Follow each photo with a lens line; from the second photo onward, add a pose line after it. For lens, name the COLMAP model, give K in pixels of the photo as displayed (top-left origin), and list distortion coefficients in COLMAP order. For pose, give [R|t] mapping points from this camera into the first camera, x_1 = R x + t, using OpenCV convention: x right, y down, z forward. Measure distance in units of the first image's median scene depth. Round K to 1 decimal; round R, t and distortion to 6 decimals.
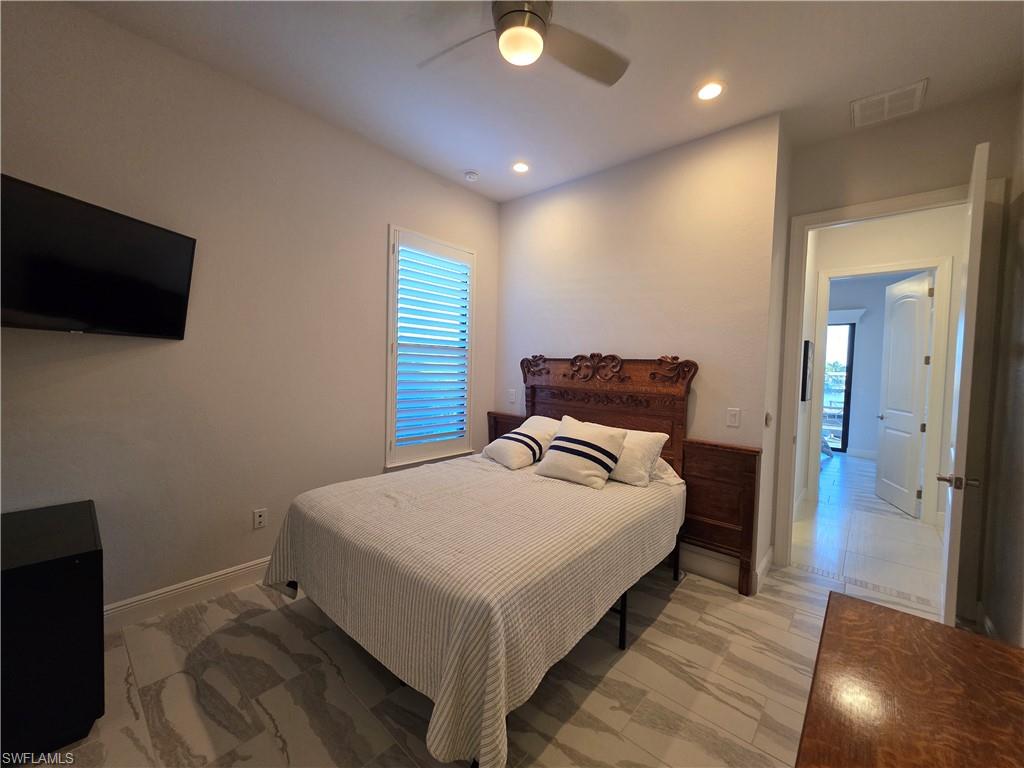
lens RADIAL K [[407.3, 0, 517.5], [0, 407.3, 381.0], [0, 0, 1]] dist [0.003089, 0.000425]
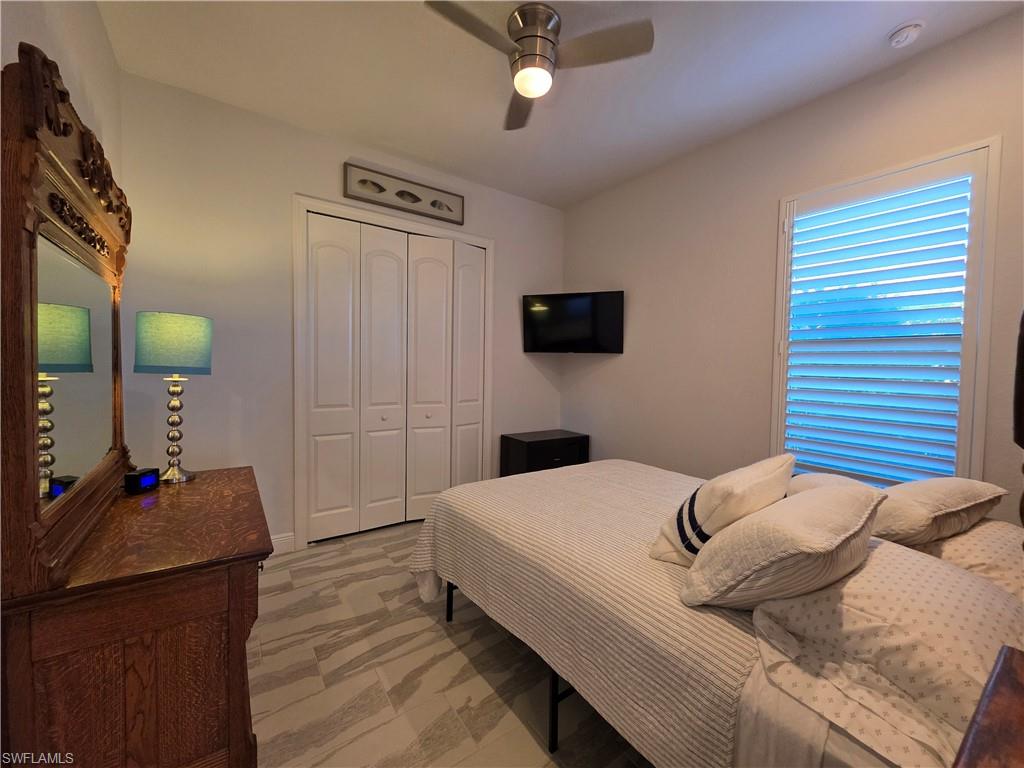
lens RADIAL K [[407.3, 0, 517.5], [0, 407.3, 381.0], [0, 0, 1]] dist [0.003089, 0.000425]
pose [[-0.233057, 0.001743, -0.972462, 1.120802], [-0.055119, 0.998367, 0.014999, 0.011995], [0.970900, 0.057097, -0.232580, 1.250515]]
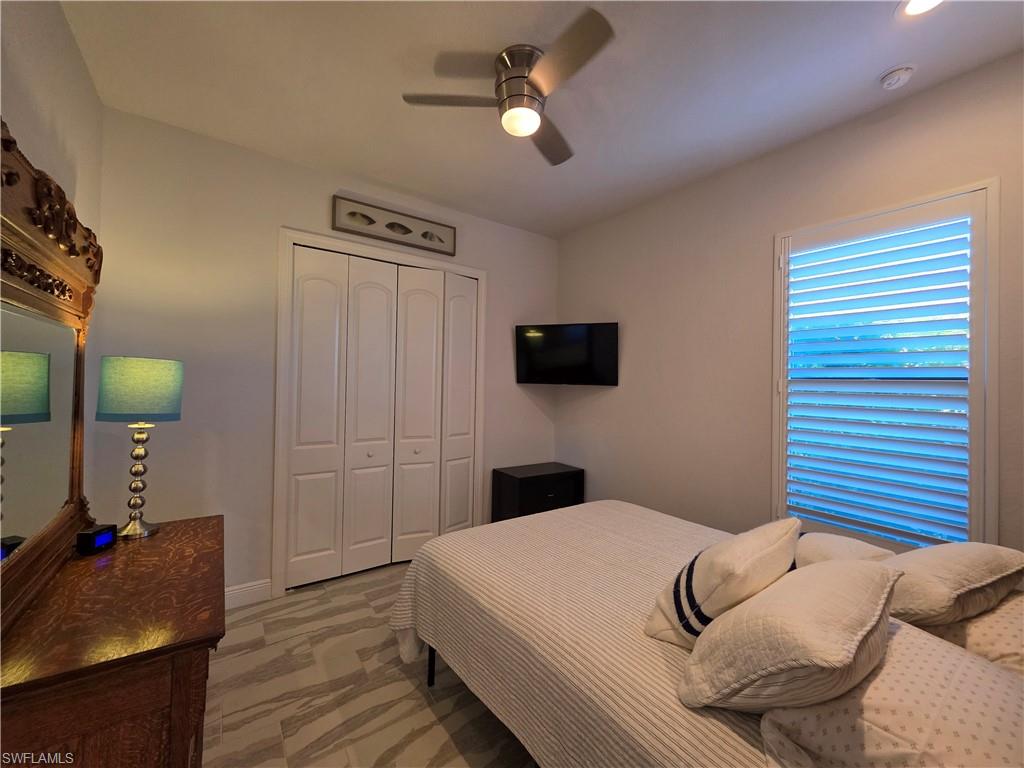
lens RADIAL K [[407.3, 0, 517.5], [0, 407.3, 381.0], [0, 0, 1]] dist [0.003089, 0.000425]
pose [[-0.228398, -0.041803, -0.972670, 1.060764], [-0.056568, 0.997960, -0.029607, -0.063174], [0.971923, 0.048260, -0.230297, 1.261948]]
